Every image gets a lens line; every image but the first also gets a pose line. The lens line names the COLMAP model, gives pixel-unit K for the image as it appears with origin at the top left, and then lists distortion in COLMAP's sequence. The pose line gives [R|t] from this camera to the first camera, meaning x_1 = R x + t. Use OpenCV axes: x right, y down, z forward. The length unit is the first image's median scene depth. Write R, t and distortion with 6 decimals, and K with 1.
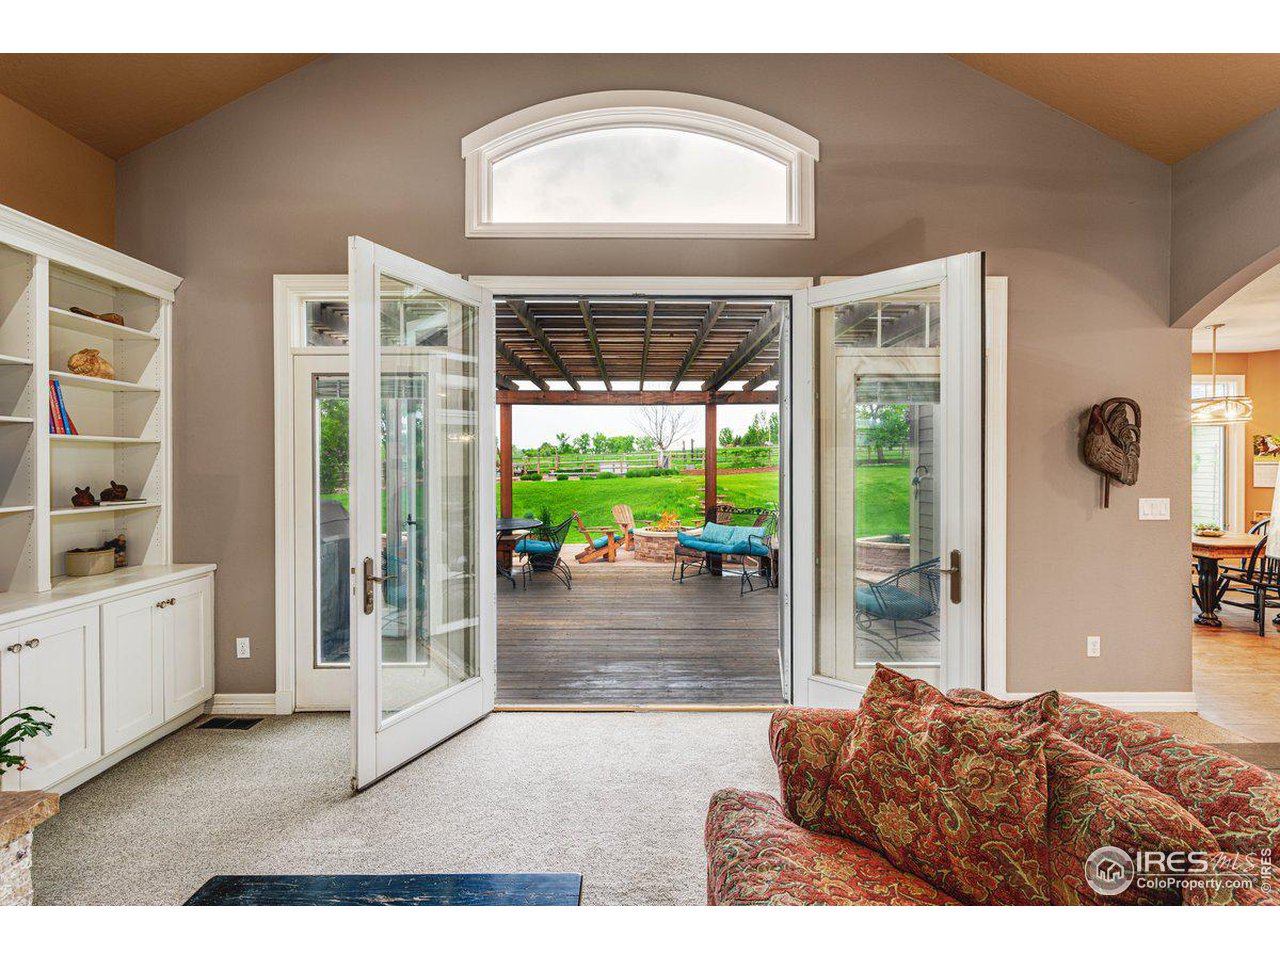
lens RADIAL K [[504.3, 0, 640.0], [0, 504.3, 480.0], [0, 0, 1]] dist [0.001259, -0.000260]
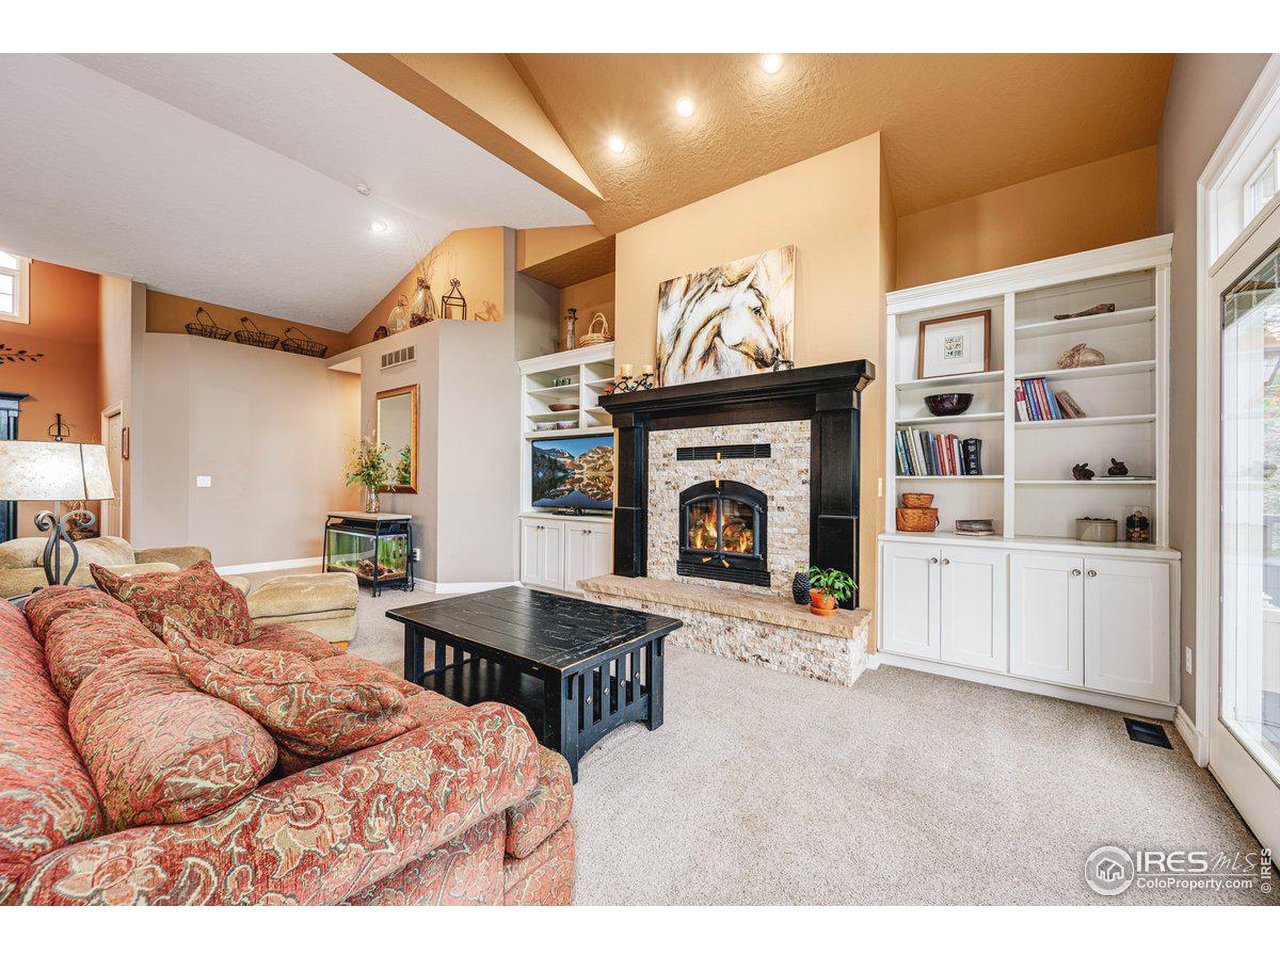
lens RADIAL K [[504.3, 0, 640.0], [0, 504.3, 480.0], [0, 0, 1]] dist [0.001259, -0.000260]
pose [[-0.603768, -0.005298, -0.797143, 0.431690], [-0.009426, 0.999955, 0.000494, 0.061129], [0.797105, 0.007812, -0.603791, 0.890438]]
